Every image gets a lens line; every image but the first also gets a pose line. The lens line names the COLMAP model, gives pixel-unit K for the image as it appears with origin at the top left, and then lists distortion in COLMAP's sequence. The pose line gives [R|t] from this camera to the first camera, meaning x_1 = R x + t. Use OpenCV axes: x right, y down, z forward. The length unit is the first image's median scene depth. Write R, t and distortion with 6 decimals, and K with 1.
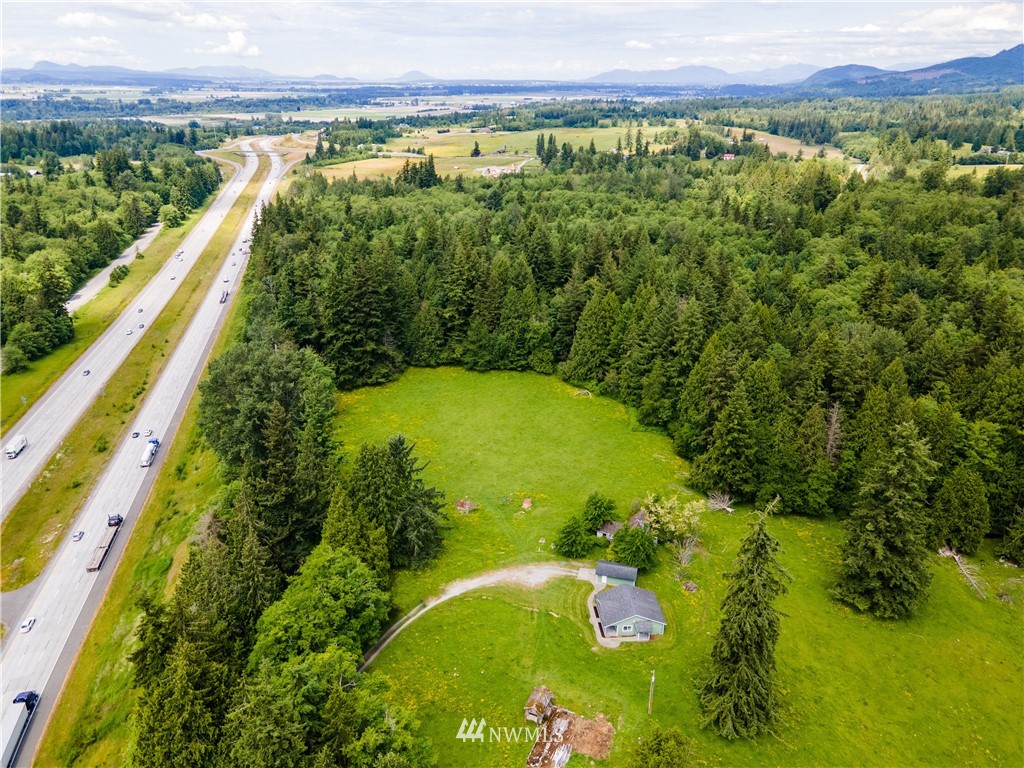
lens RADIAL K [[743.9, 0, 511.7], [0, 743.9, 378.6], [0, 0, 1]] dist [0.037646, 0.020719]
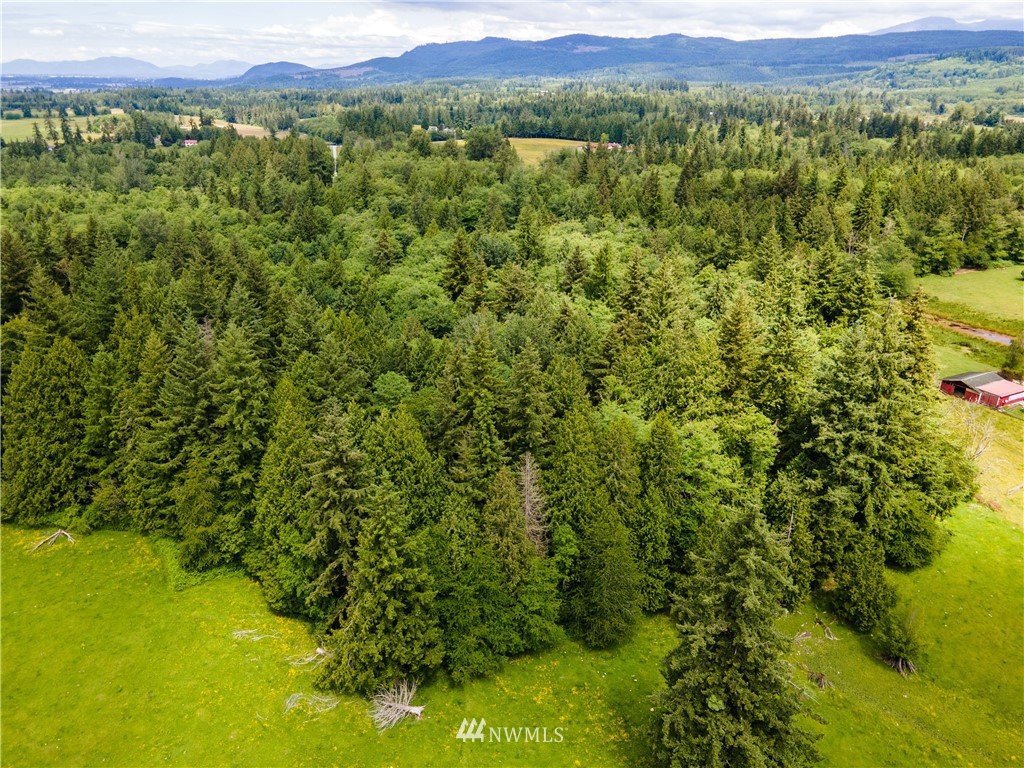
lens RADIAL K [[743.9, 0, 508.9], [0, 743.9, 377.6], [0, 0, 1]] dist [0.037646, 0.020719]
pose [[0.786361, -0.233833, 0.571804, 0.069726], [0.232607, 0.969550, 0.076599, -0.055813], [-0.572303, 0.072771, 0.816807, 0.376452]]
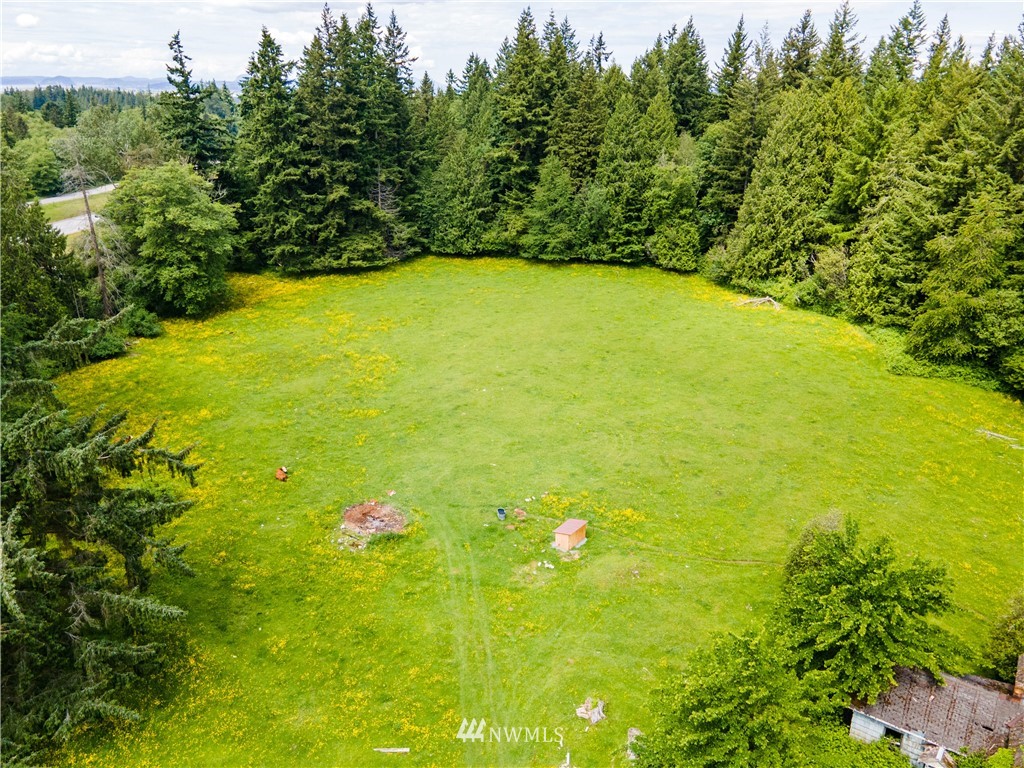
lens RADIAL K [[743.9, 0, 515.2], [0, 743.9, 377.4], [0, 0, 1]] dist [0.037646, 0.020719]
pose [[0.980558, 0.068917, -0.183729, 0.035981], [-0.071695, 0.997390, -0.008512, 0.080405], [0.182663, 0.021519, 0.982940, 0.516922]]
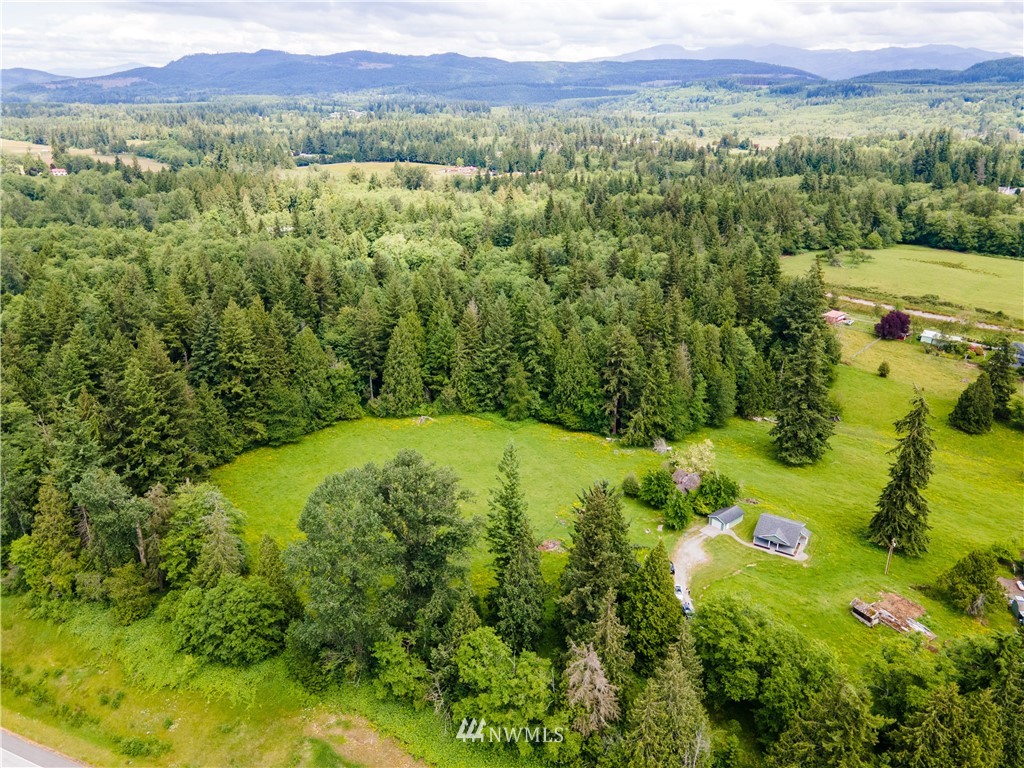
lens RADIAL K [[743.9, 0, 504.9], [0, 743.9, 381.4], [0, 0, 1]] dist [0.037646, 0.020719]
pose [[0.585973, -0.292832, 0.755570, -0.549517], [0.295774, 0.945381, 0.137011, -0.126552], [-0.754422, 0.143193, 0.640580, 0.296937]]
